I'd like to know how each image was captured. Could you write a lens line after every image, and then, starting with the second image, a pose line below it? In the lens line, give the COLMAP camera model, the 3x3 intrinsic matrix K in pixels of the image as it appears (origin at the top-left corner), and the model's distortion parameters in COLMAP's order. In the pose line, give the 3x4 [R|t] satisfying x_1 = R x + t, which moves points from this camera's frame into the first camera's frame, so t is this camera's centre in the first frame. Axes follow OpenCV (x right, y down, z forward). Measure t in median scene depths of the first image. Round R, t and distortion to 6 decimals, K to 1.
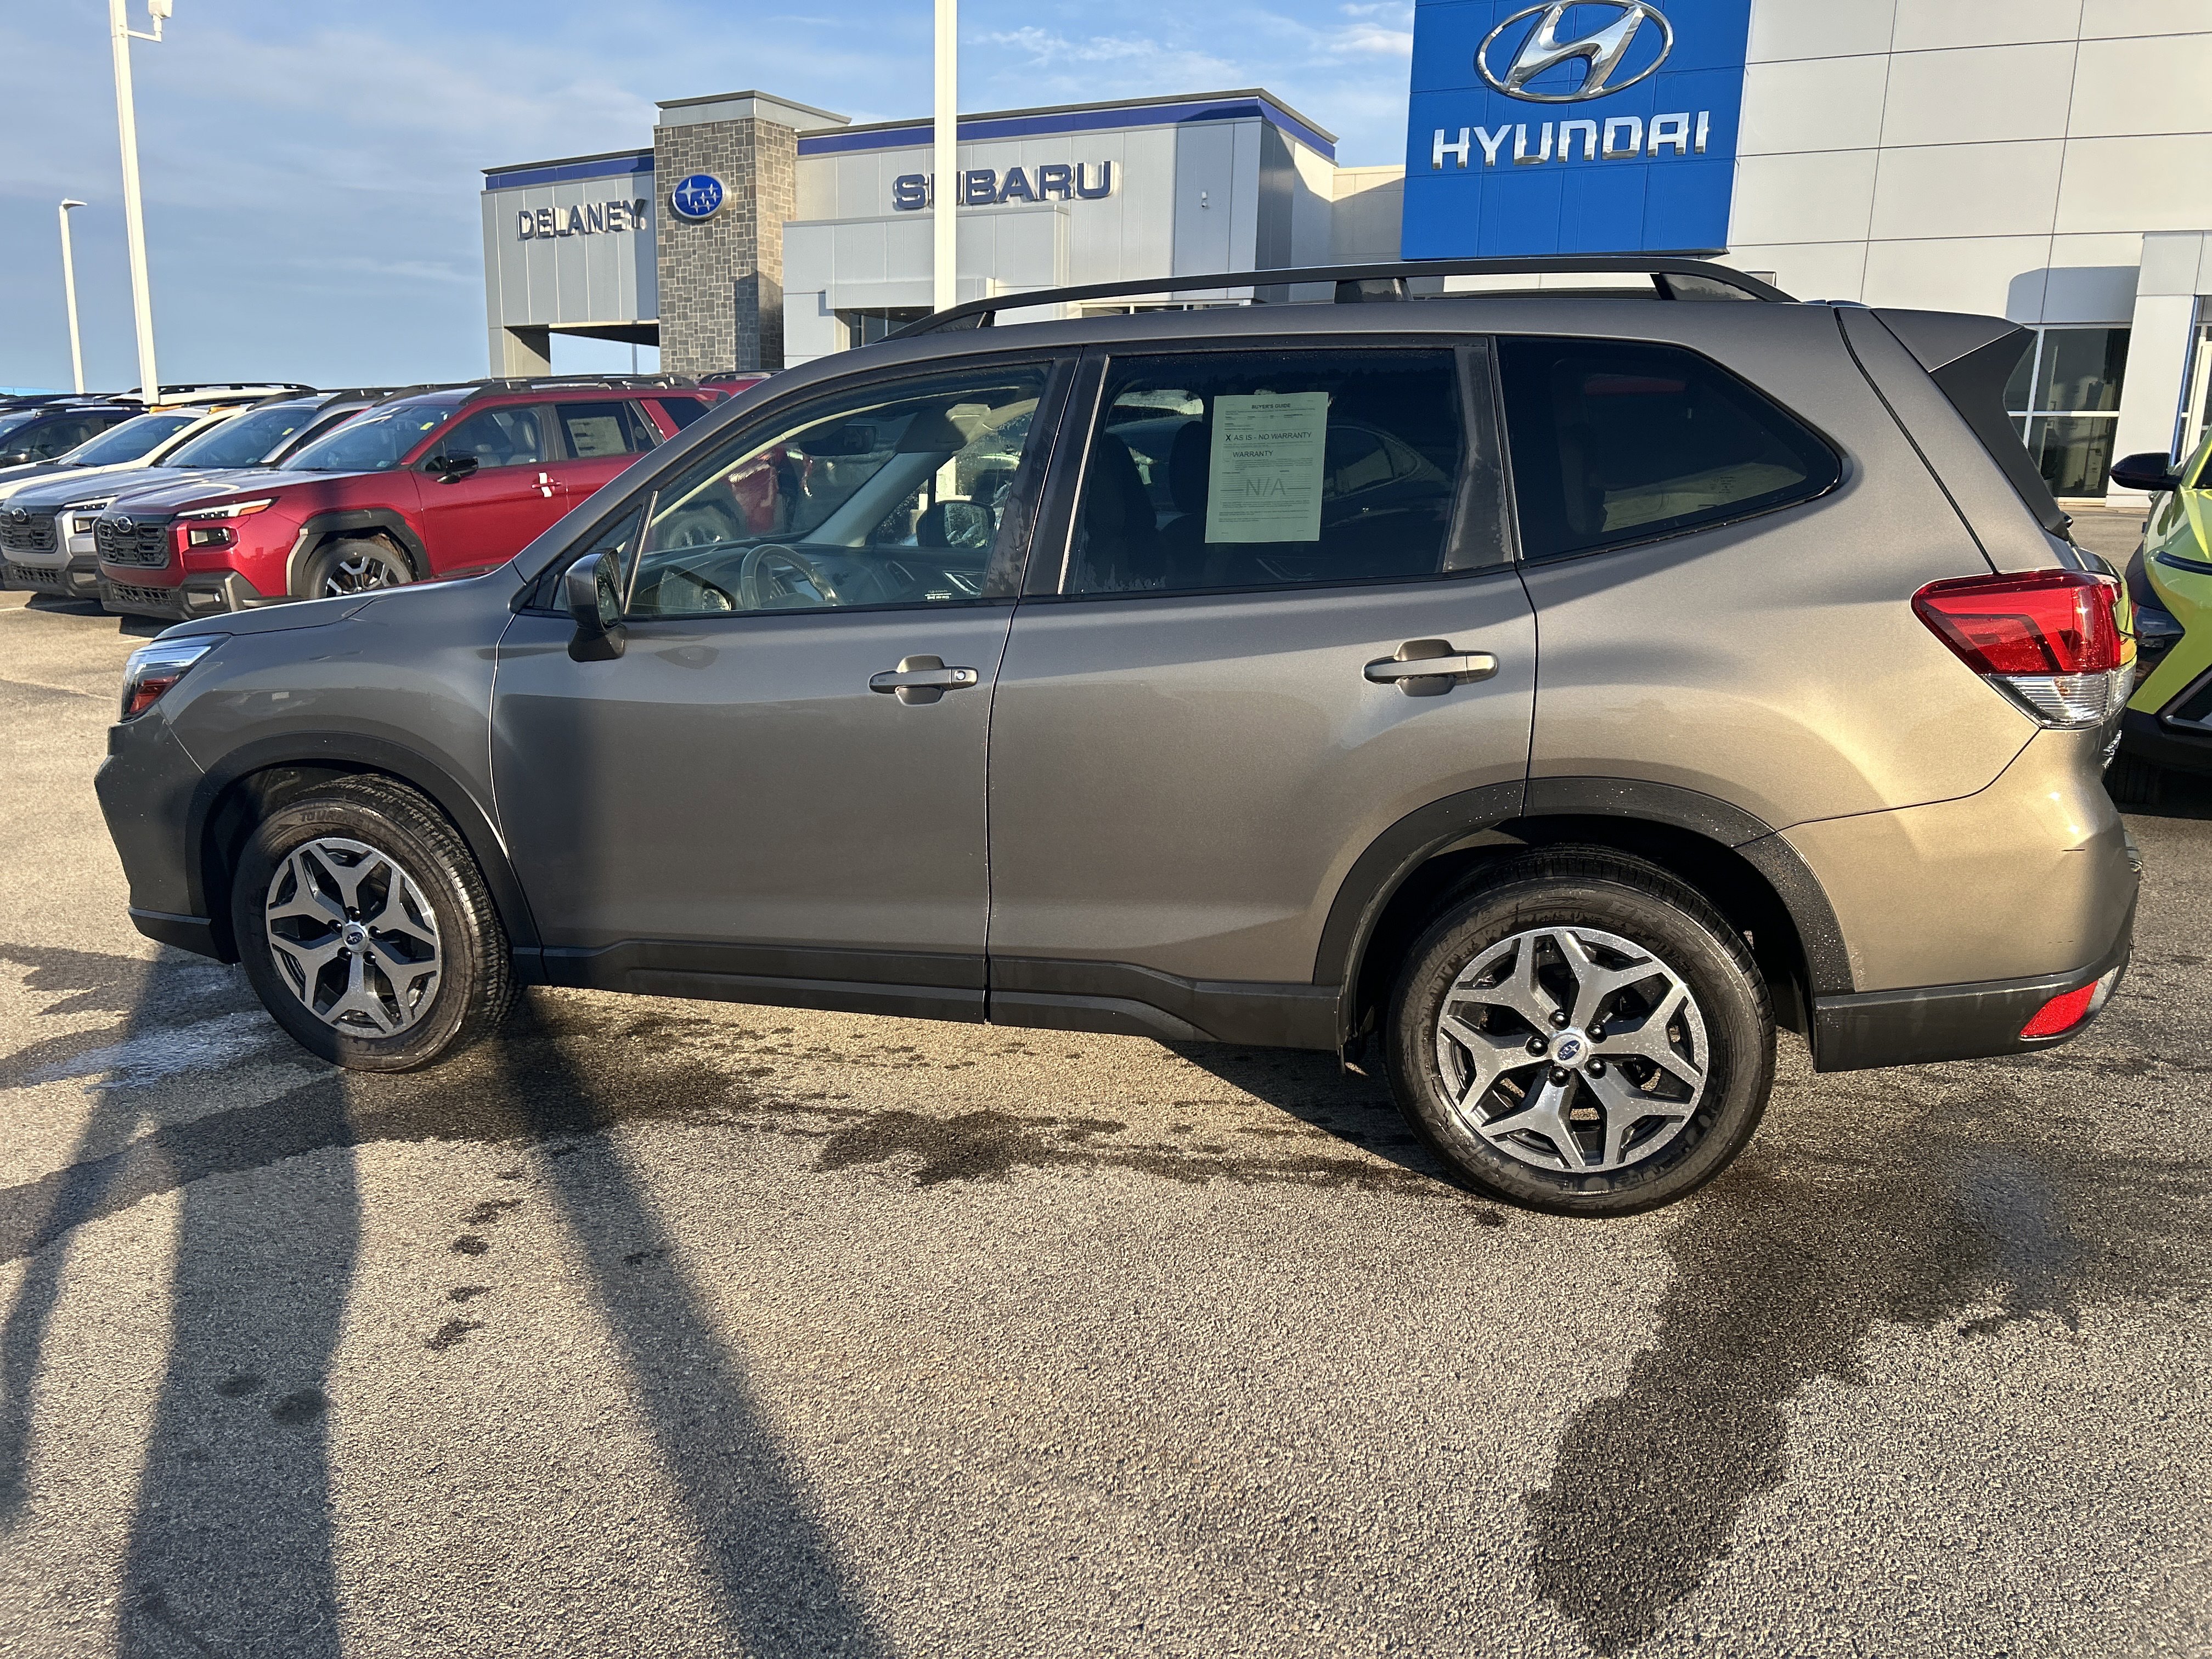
lens RADIAL K [[1680.7, 0, 1134.3], [0, 1680.7, 860.7], [0, 0, 1]] dist [0.041890, -0.039884]
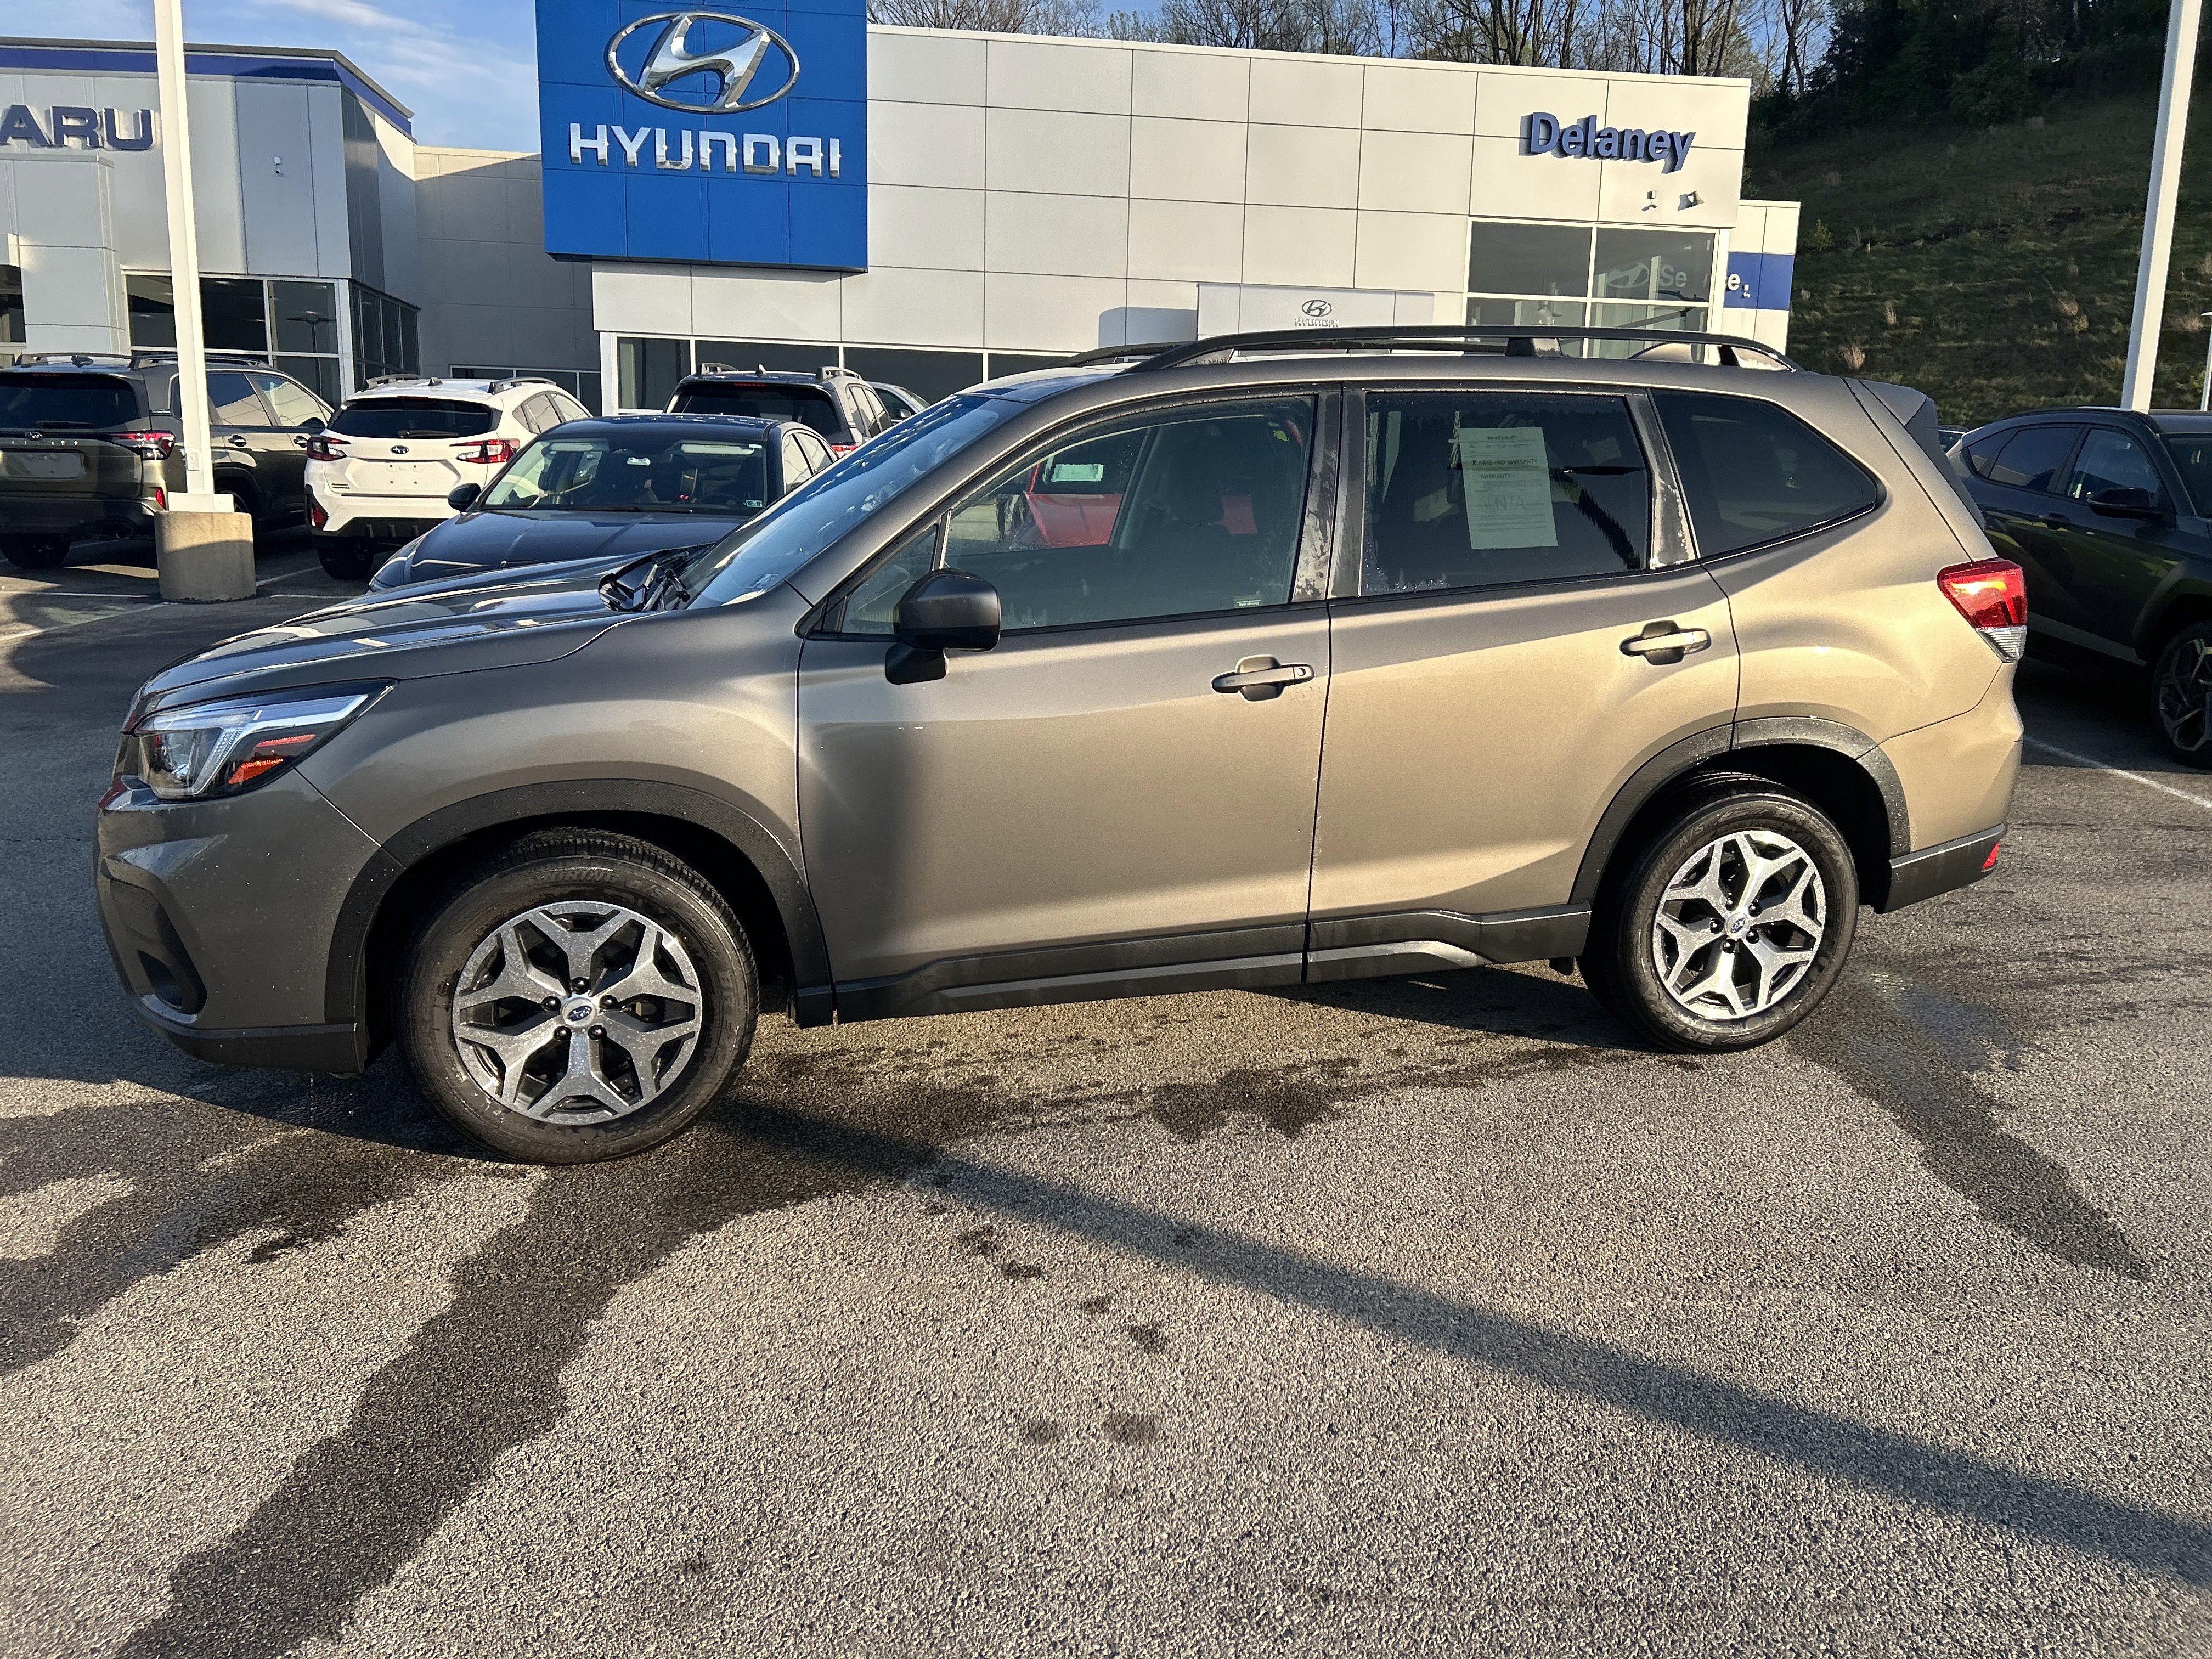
lens RADIAL K [[1663.3, 0, 1137.2], [0, 1663.3, 834.0], [0, 0, 1]] dist [0.054581, -0.059783]
pose [[0.843162, -0.107477, 0.526808, -0.722580], [0.113467, 0.993319, 0.021047, -0.035561], [-0.525551, 0.042029, 0.849723, 0.105800]]
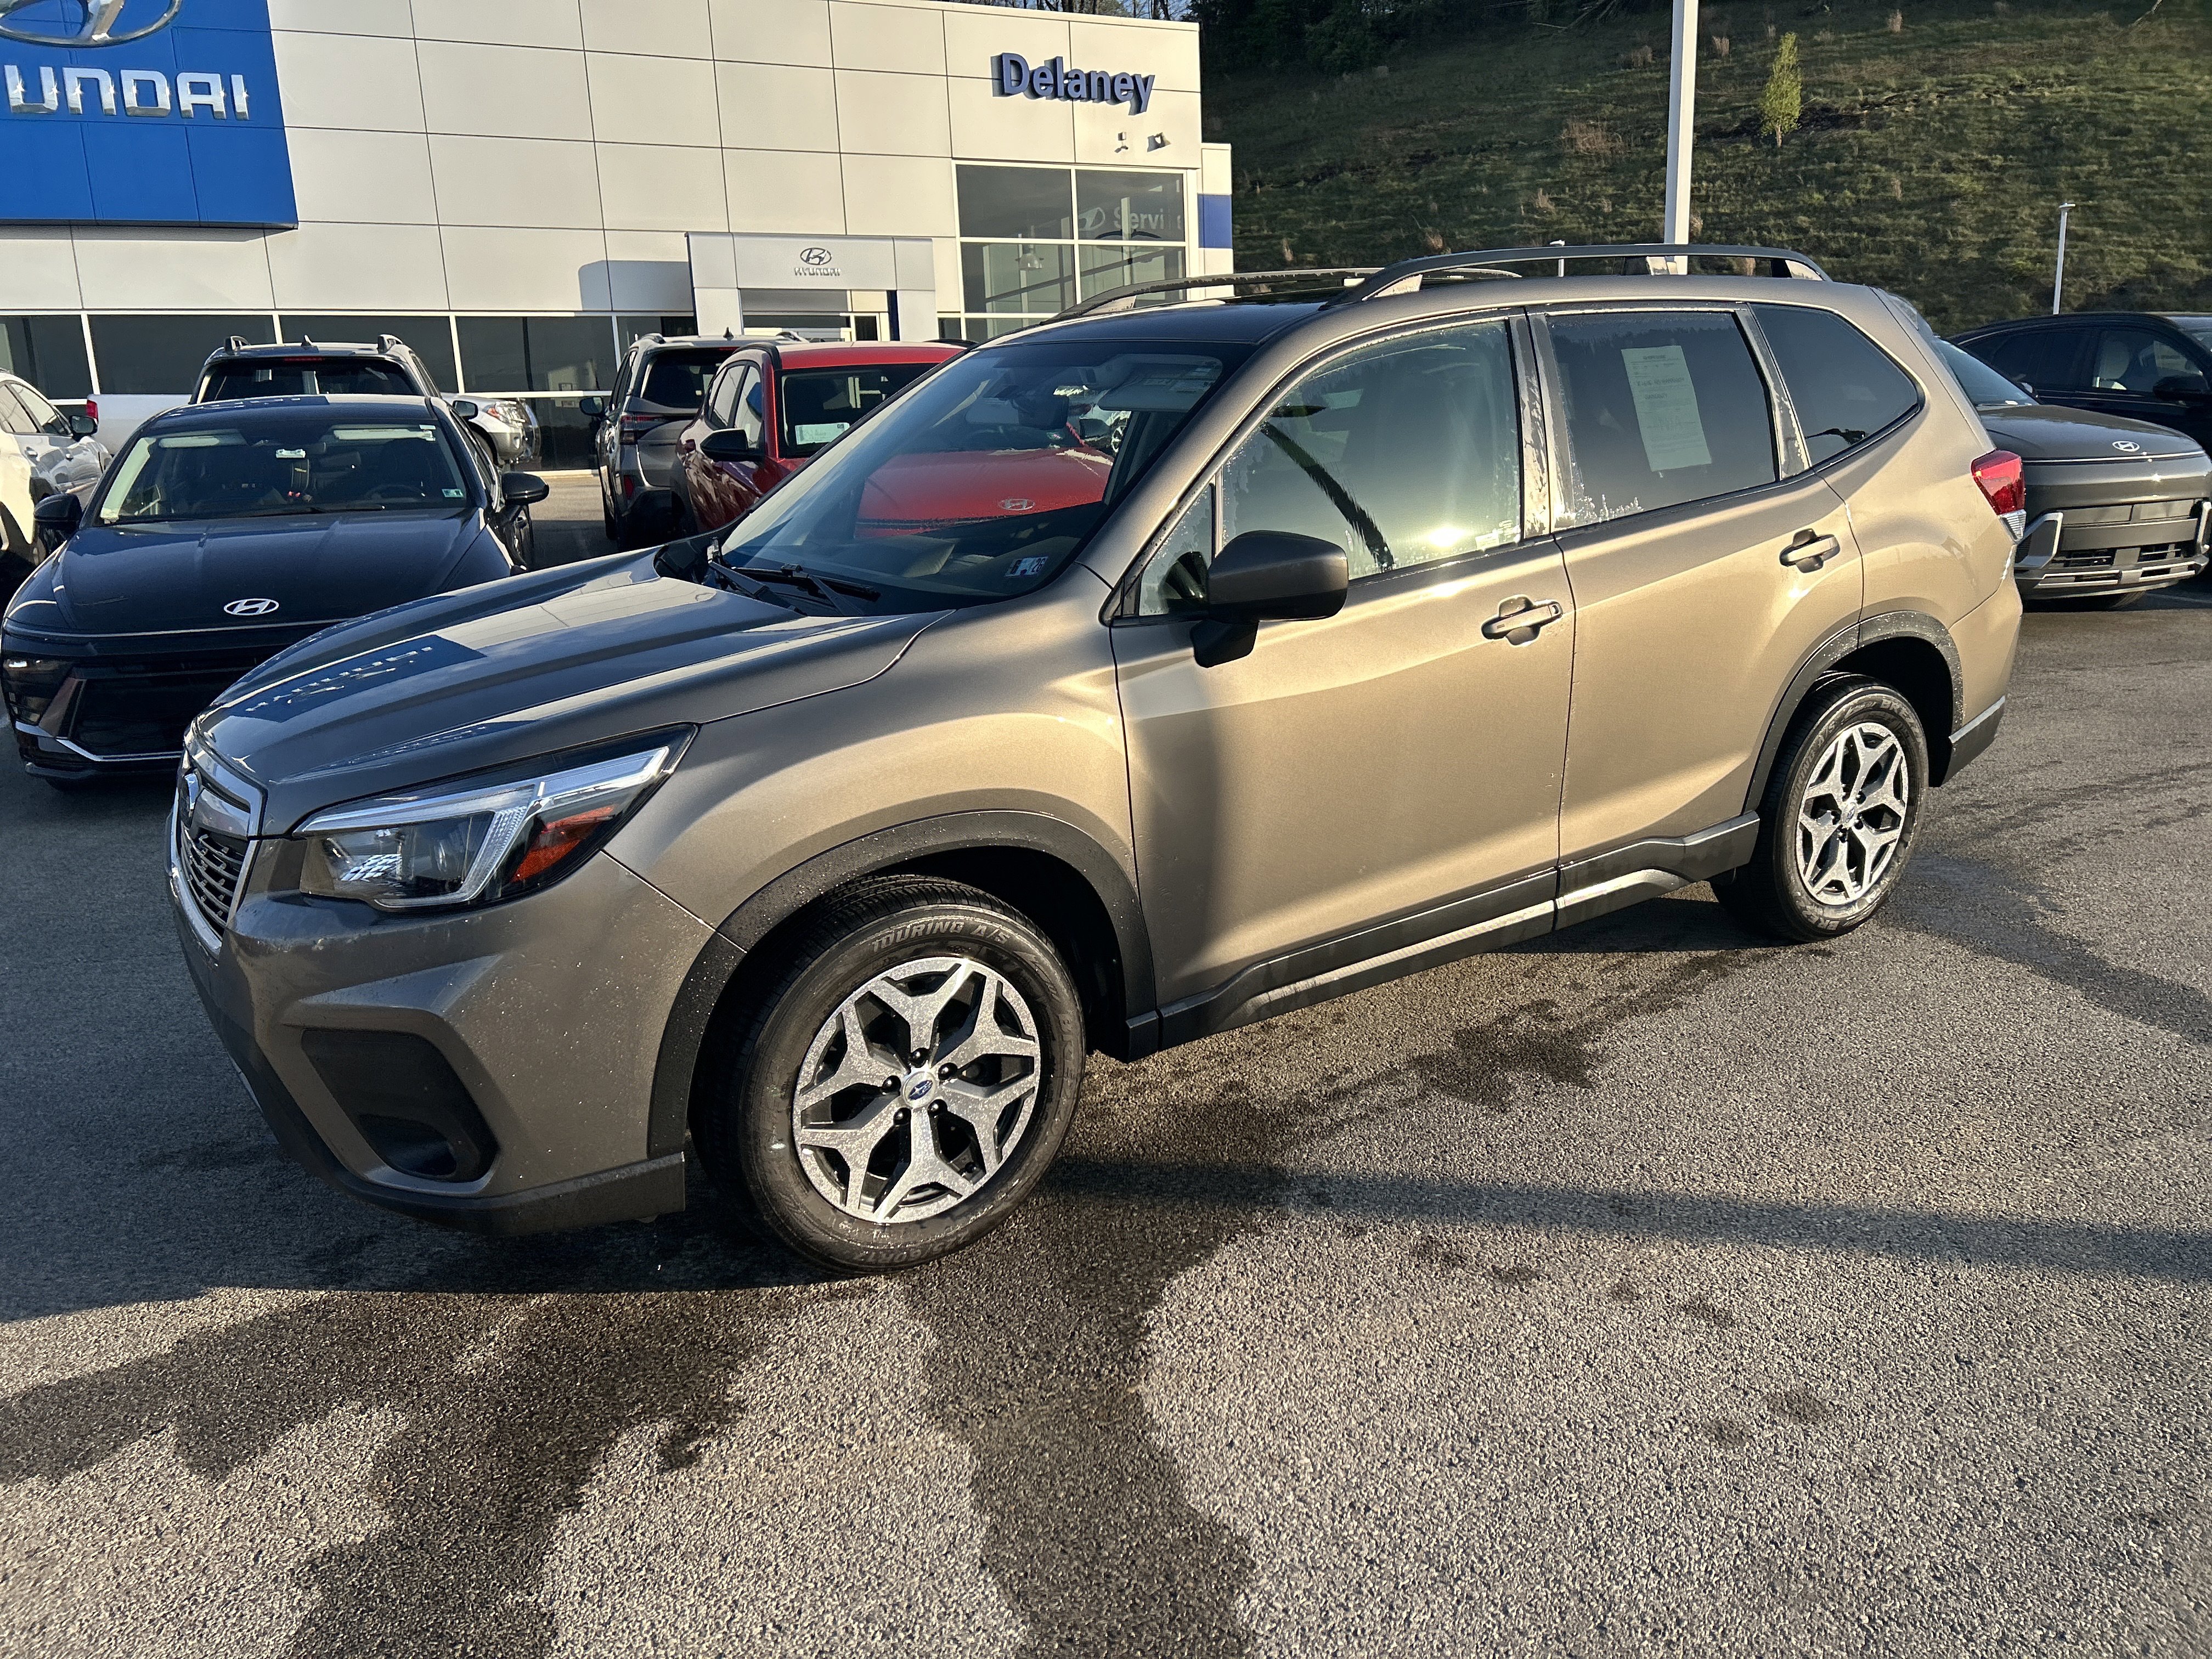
lens RADIAL K [[1673.9, 0, 1134.9], [0, 1673.9, 834.1], [0, 0, 1]] dist [0.046237, -0.044478]
pose [[0.618938, -0.222097, 0.753385, -1.018301], [0.226218, 0.968951, 0.099798, -0.127447], [-0.752157, 0.108660, 0.649963, 0.466358]]
